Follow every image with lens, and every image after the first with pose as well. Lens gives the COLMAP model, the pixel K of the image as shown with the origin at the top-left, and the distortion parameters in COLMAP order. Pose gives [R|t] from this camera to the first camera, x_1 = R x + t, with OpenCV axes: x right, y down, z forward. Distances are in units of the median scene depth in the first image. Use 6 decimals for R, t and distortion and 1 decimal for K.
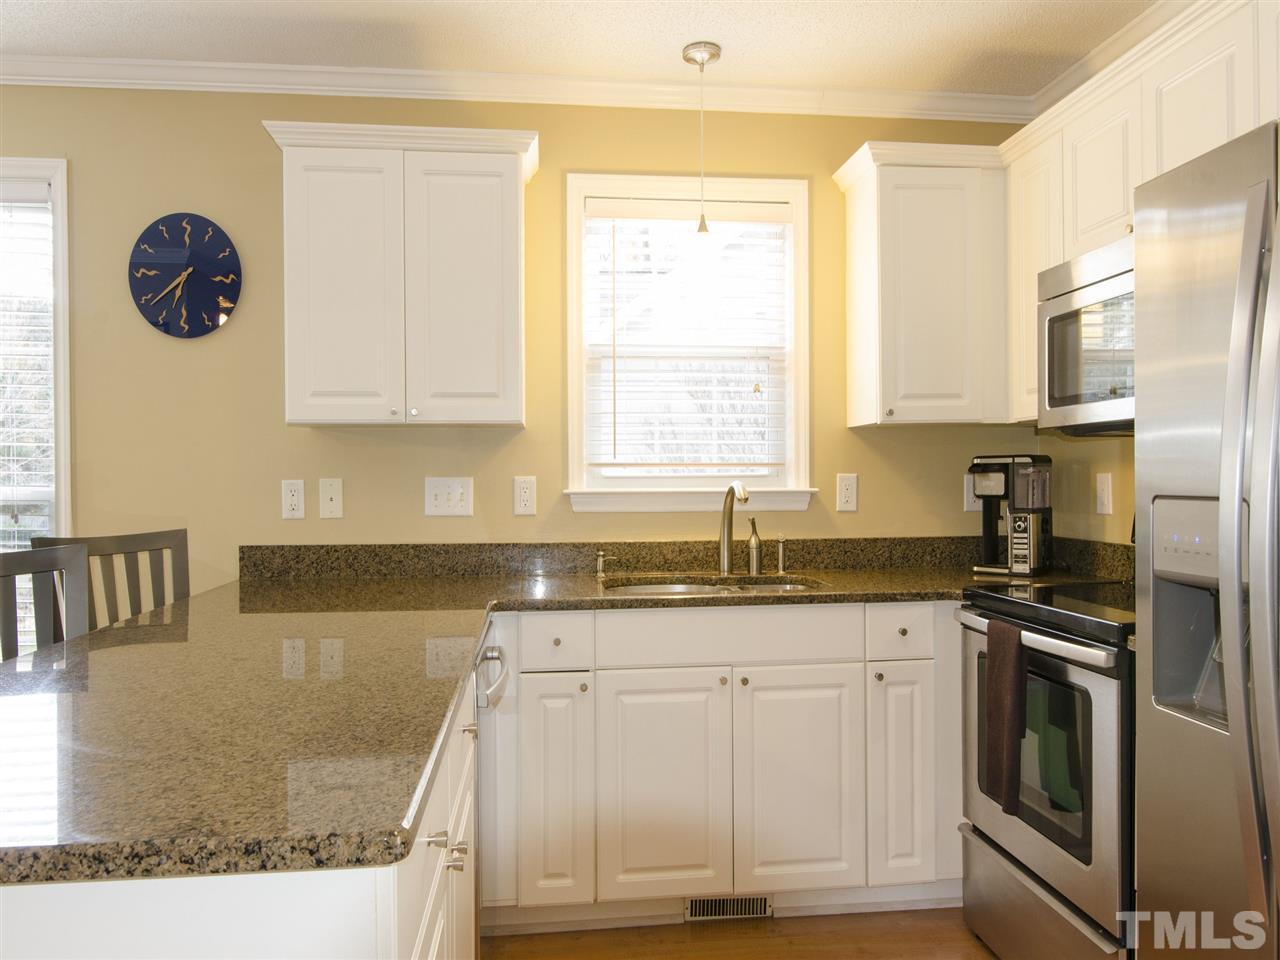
lens RADIAL K [[930.5, 0, 642.7], [0, 930.5, 487.5], [0, 0, 1]] dist [0.000211, 0.001831]
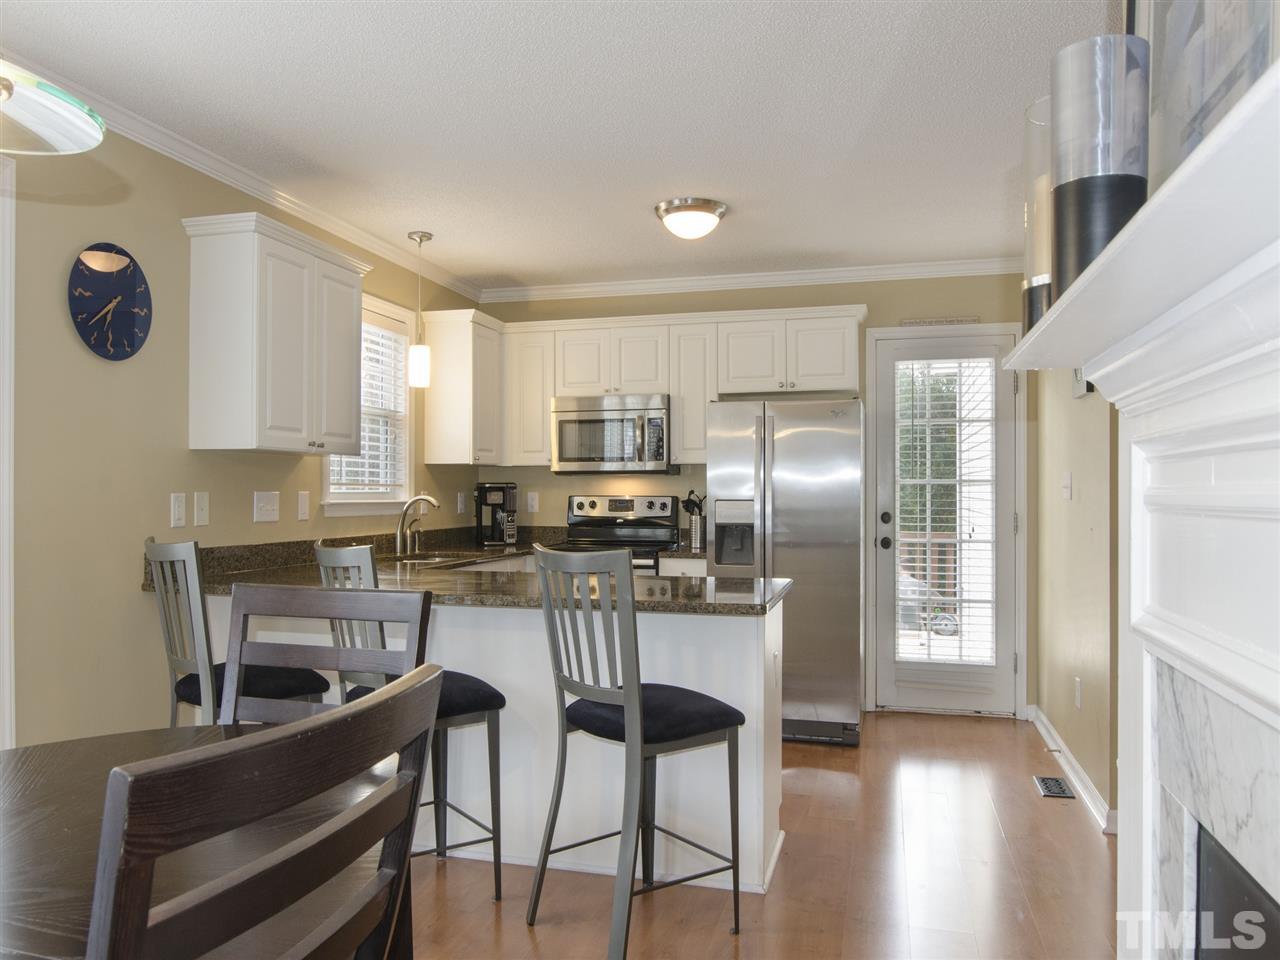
lens RADIAL K [[930.5, 0, 642.7], [0, 930.5, 487.5], [0, 0, 1]] dist [0.000211, 0.001831]
pose [[0.354173, 0.011451, 0.935110, -1.266332], [0.006382, 0.999872, -0.014661, 0.005334], [-0.935158, 0.011160, 0.354055, 0.050785]]
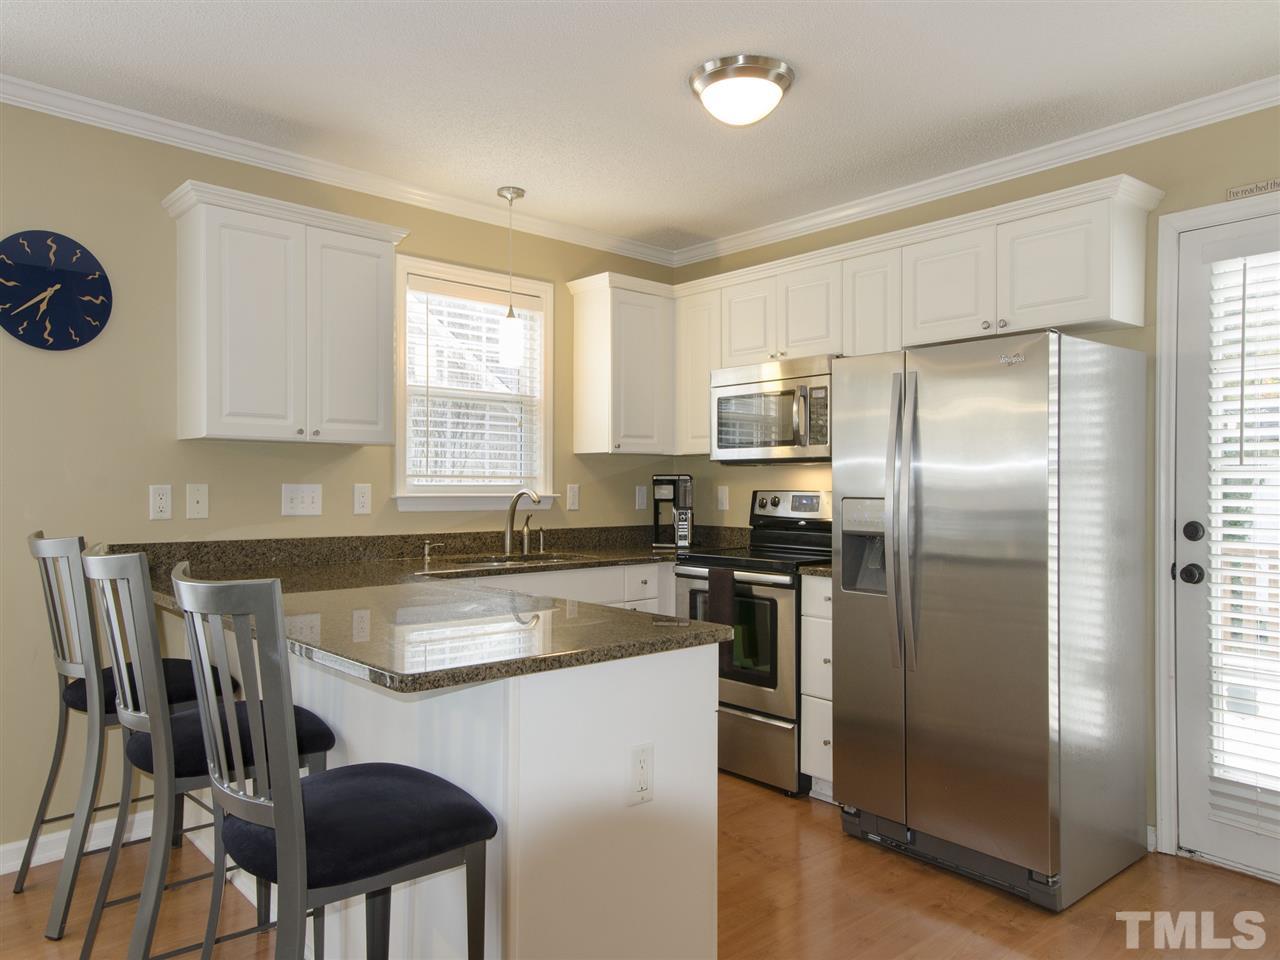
lens RADIAL K [[893.6, 0, 649.9], [0, 893.6, 485.6], [0, 0, 1]] dist [0.075472, 0.003399]
pose [[0.815984, 0.009871, 0.577990, -0.537252], [-0.003729, 0.999923, -0.011812, 0.003371], [-0.578062, 0.007483, 0.815958, -0.249595]]
